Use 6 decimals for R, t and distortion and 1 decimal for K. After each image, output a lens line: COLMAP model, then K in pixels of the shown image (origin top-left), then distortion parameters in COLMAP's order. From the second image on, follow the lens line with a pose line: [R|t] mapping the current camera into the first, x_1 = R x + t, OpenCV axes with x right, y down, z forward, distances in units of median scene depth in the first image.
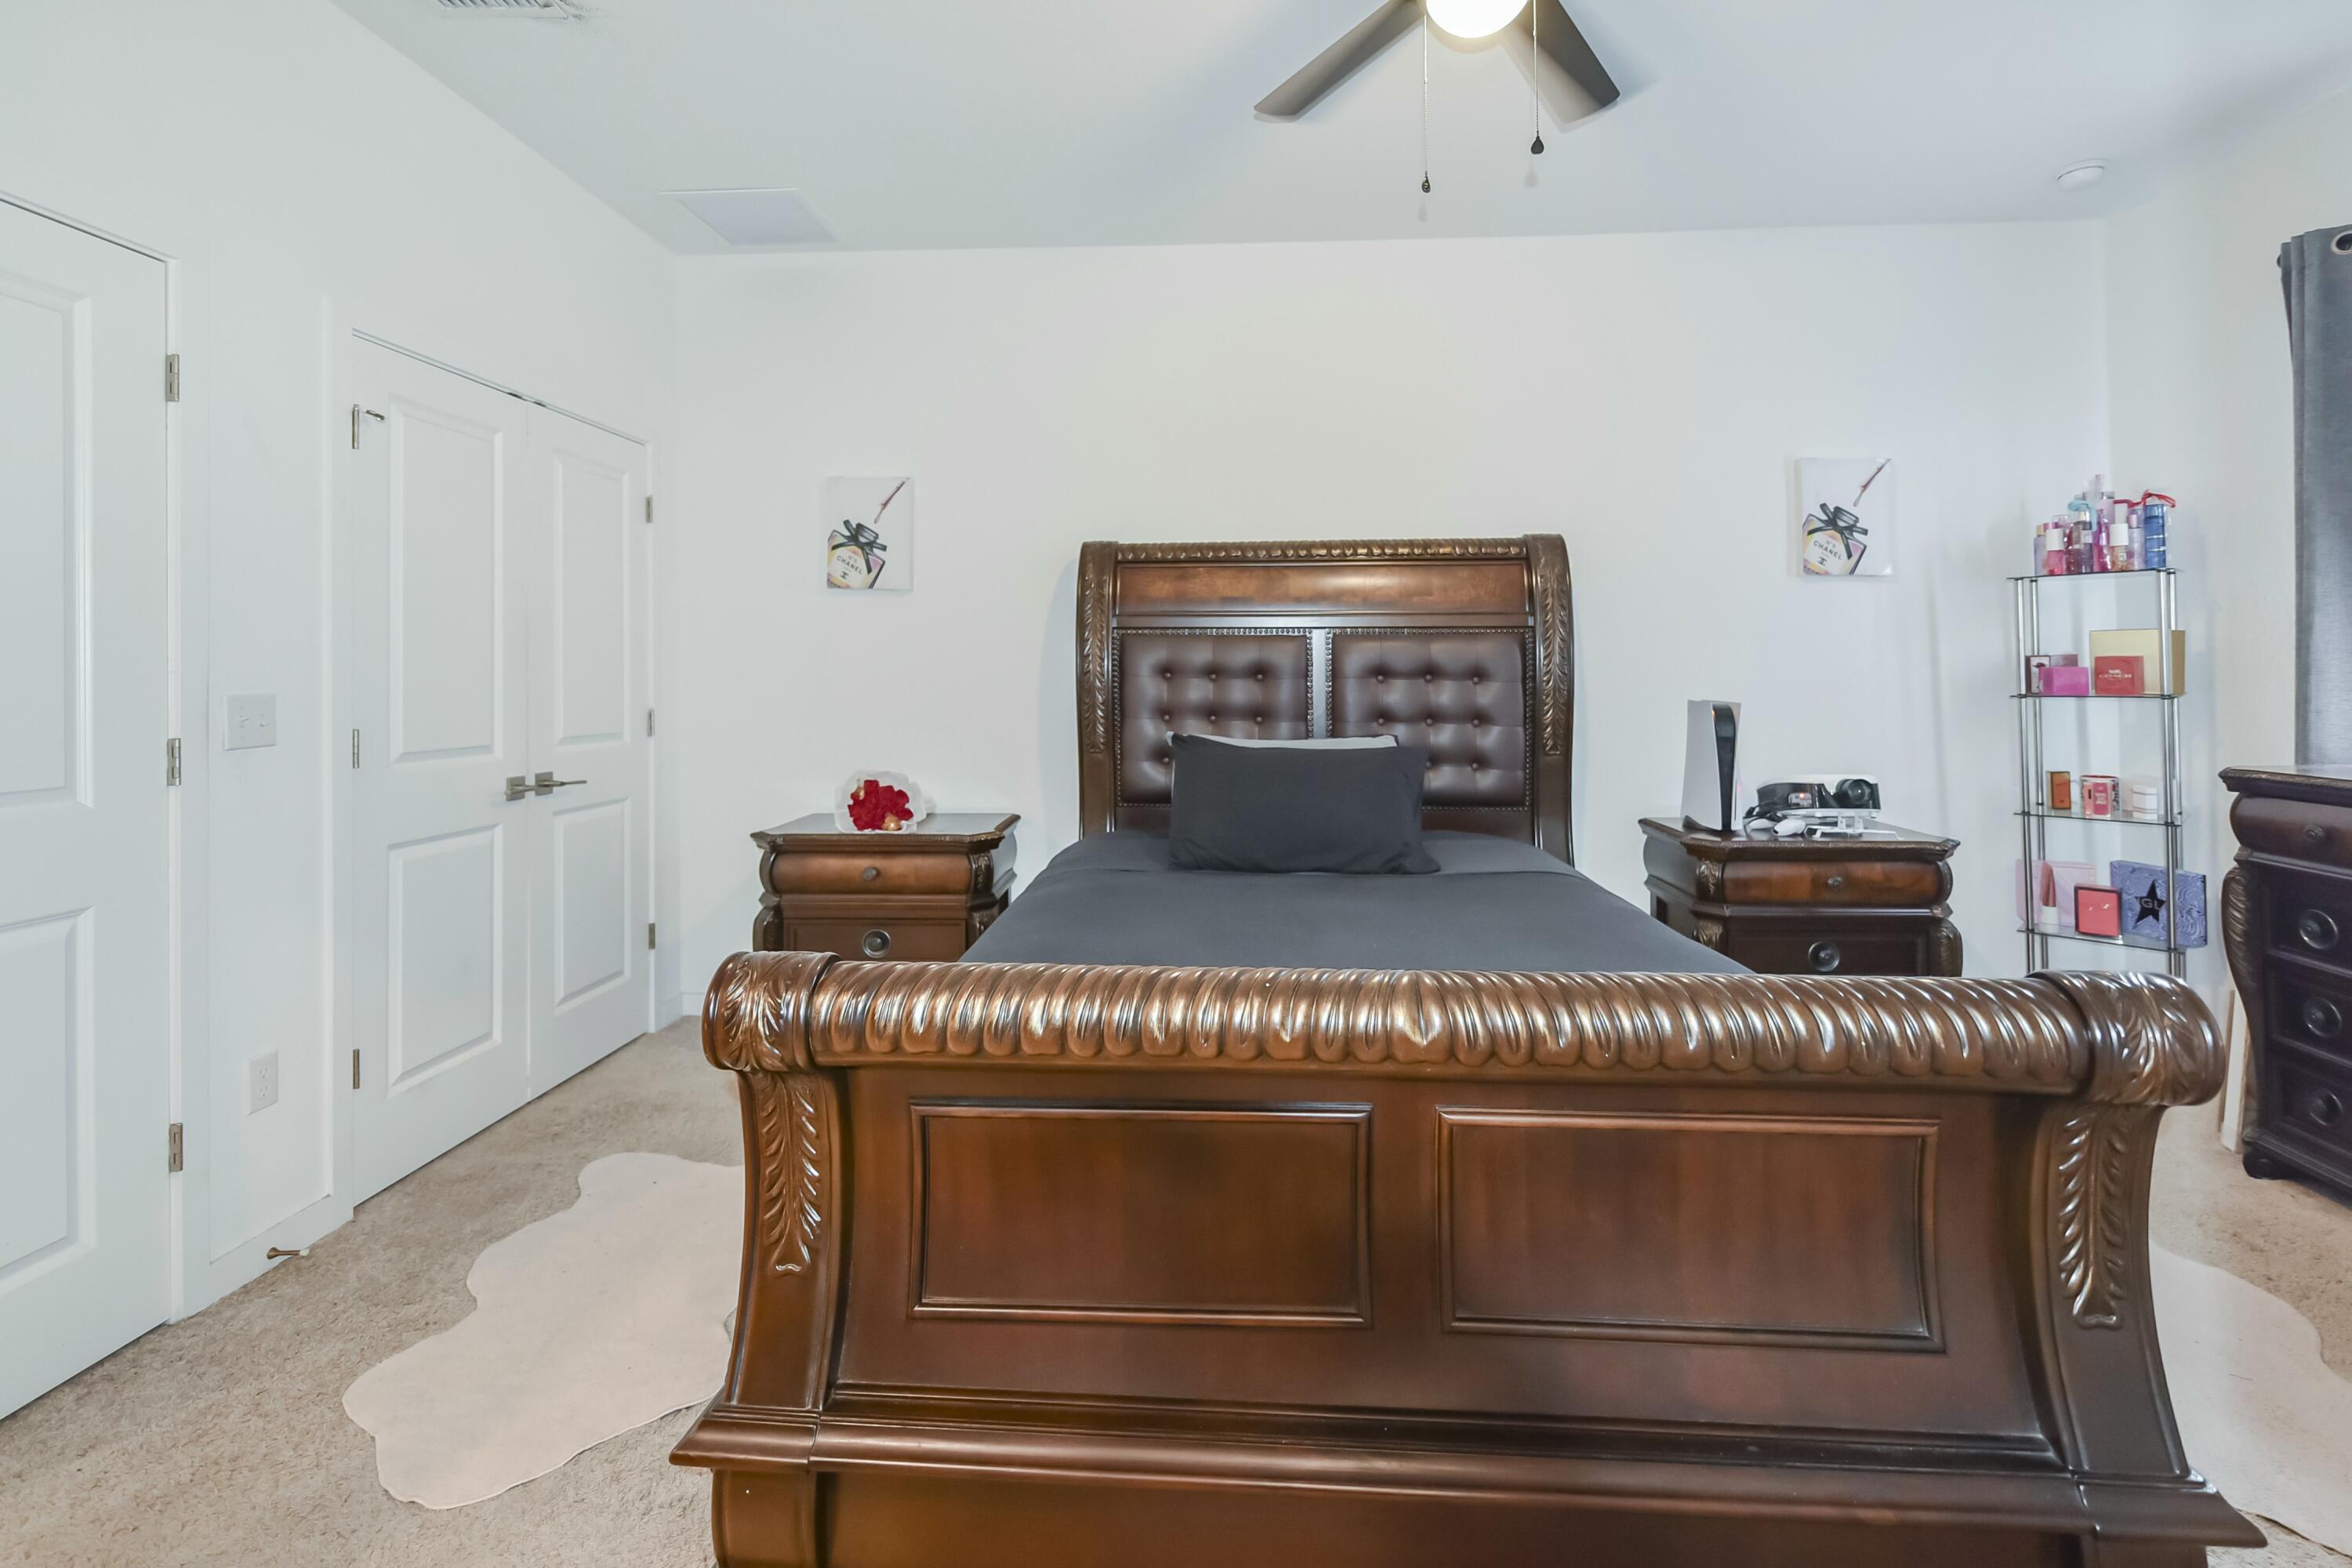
lens RADIAL K [[1053.3, 0, 1179.1], [0, 1053.3, 673.7], [0, 0, 1]] dist [-0.000021, -0.000146]
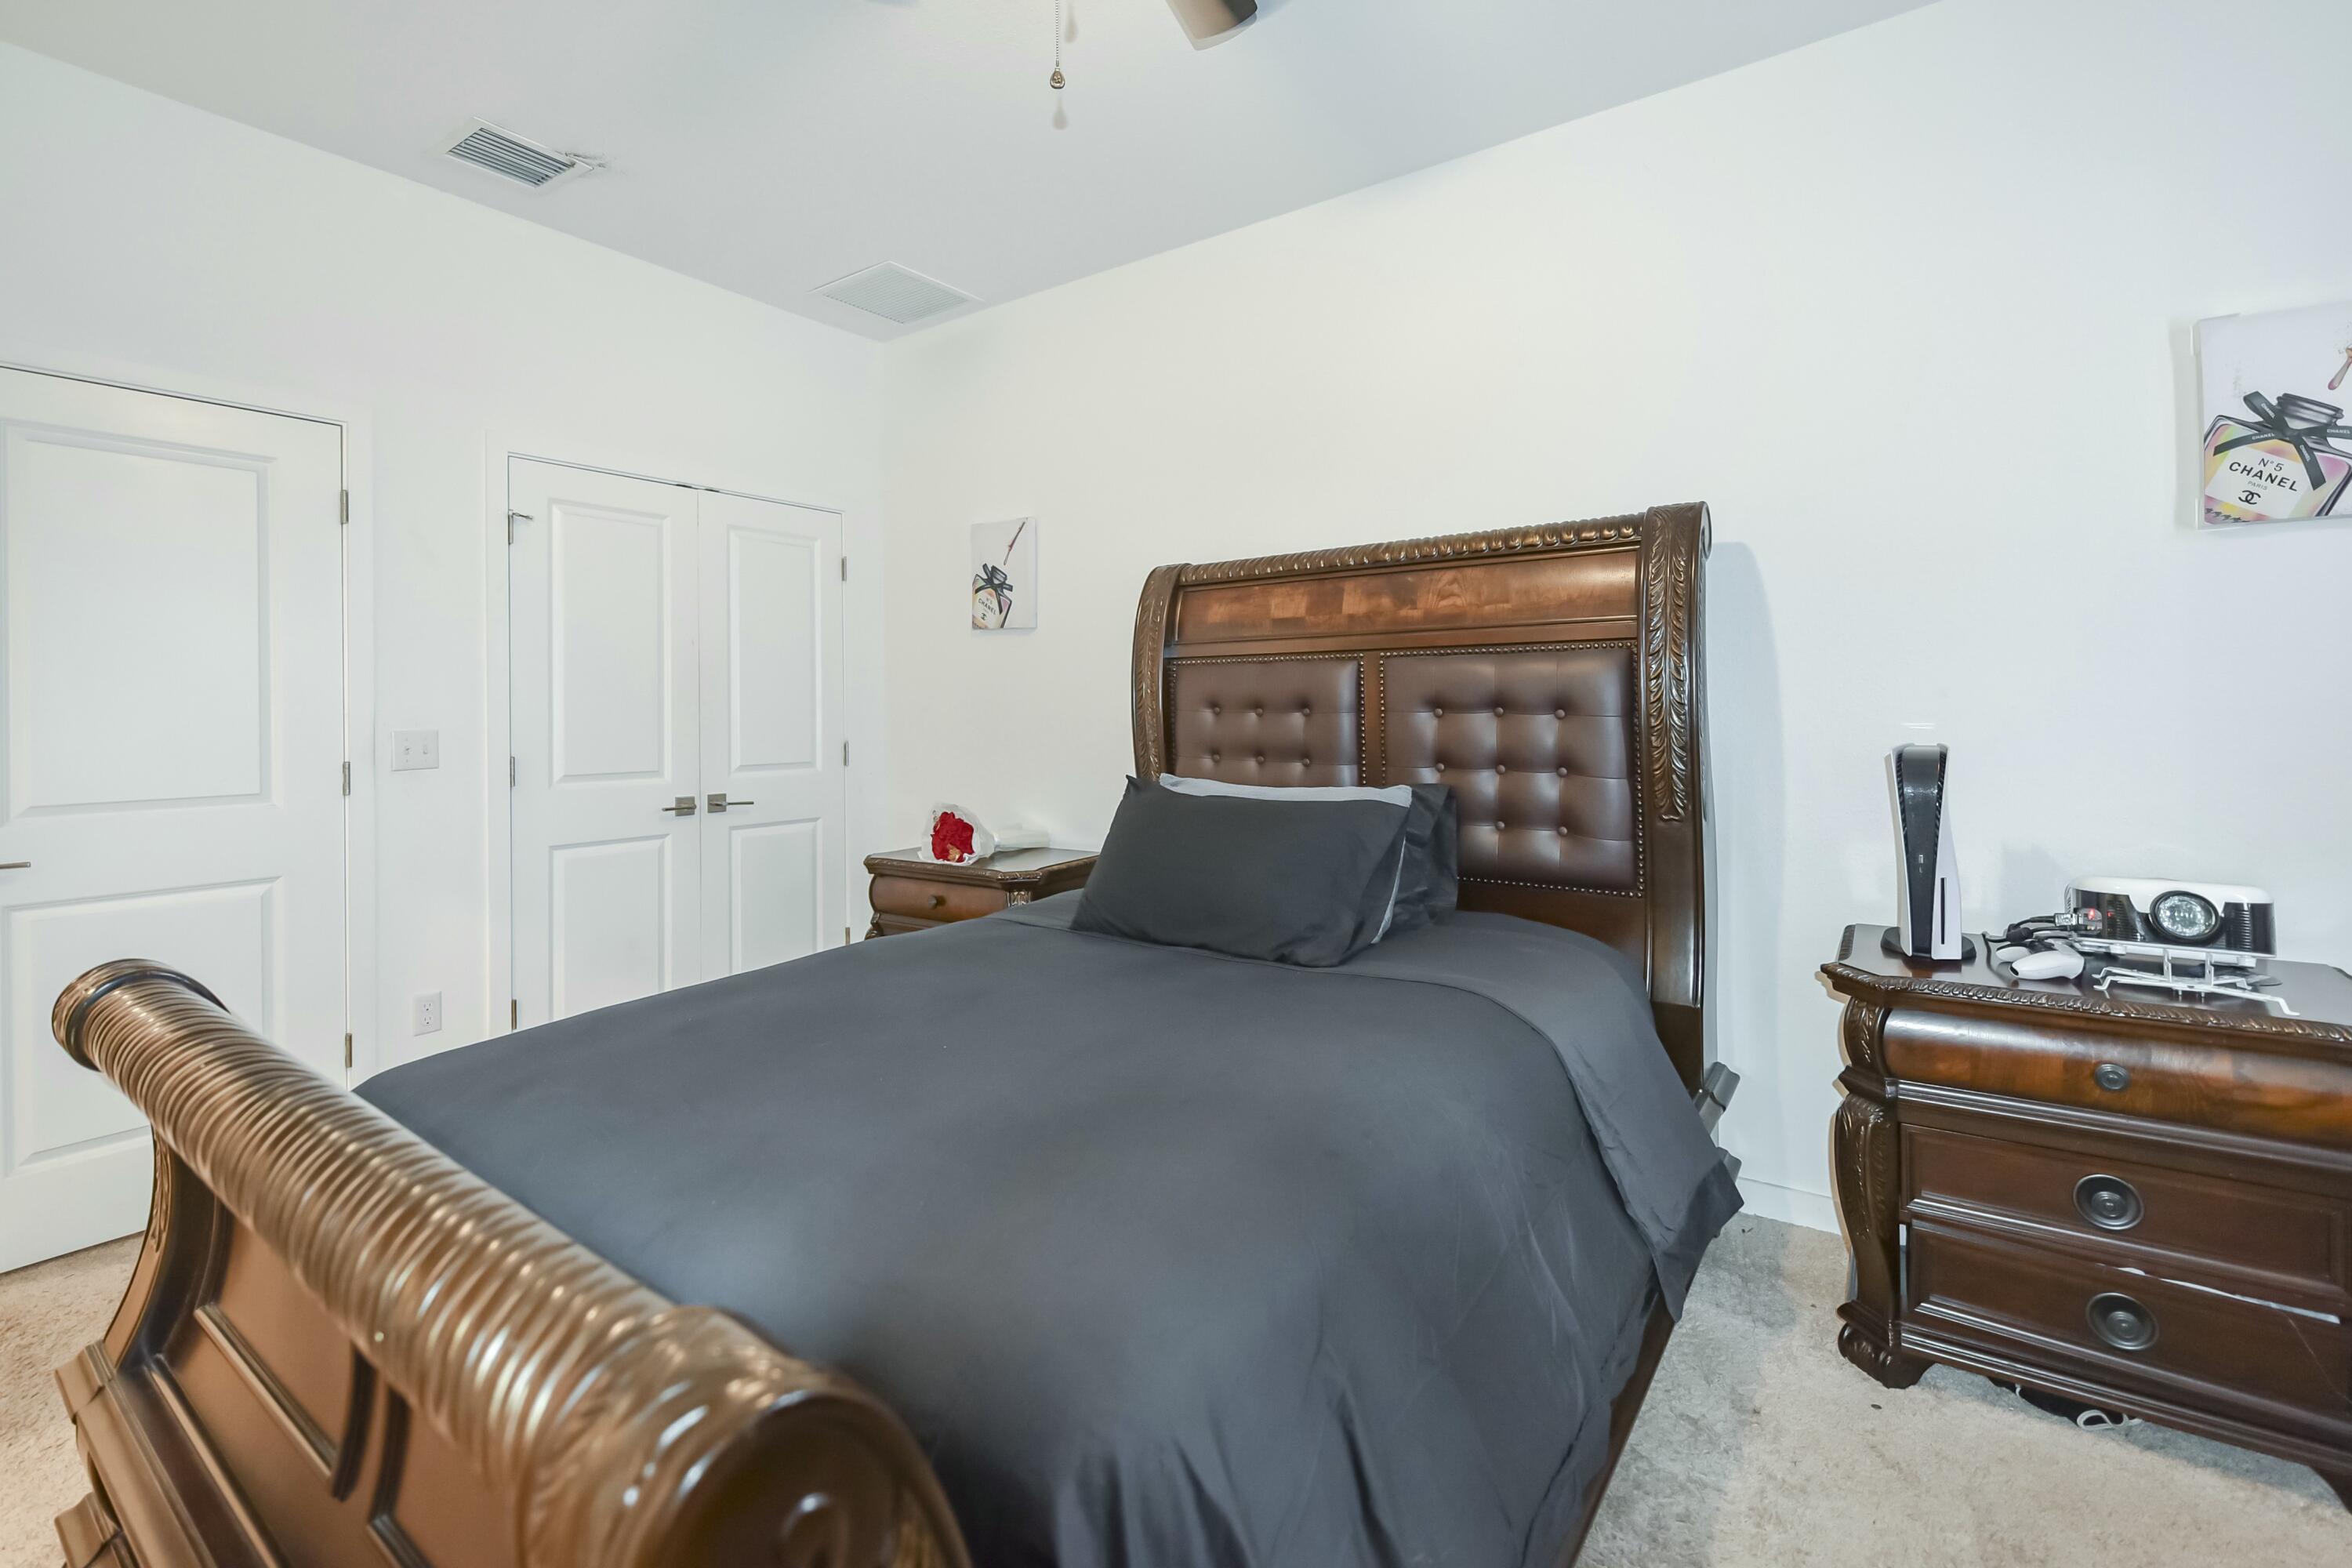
lens RADIAL K [[1040.7, 0, 1170.8], [0, 1040.7, 705.0], [0, 0, 1]] dist [-0.000209, -0.000033]
pose [[0.849066, -0.009533, -0.528201, 0.446400], [0.009399, 0.999952, -0.002938, -0.000145], [0.528203, -0.002470, 0.849114, 0.244649]]
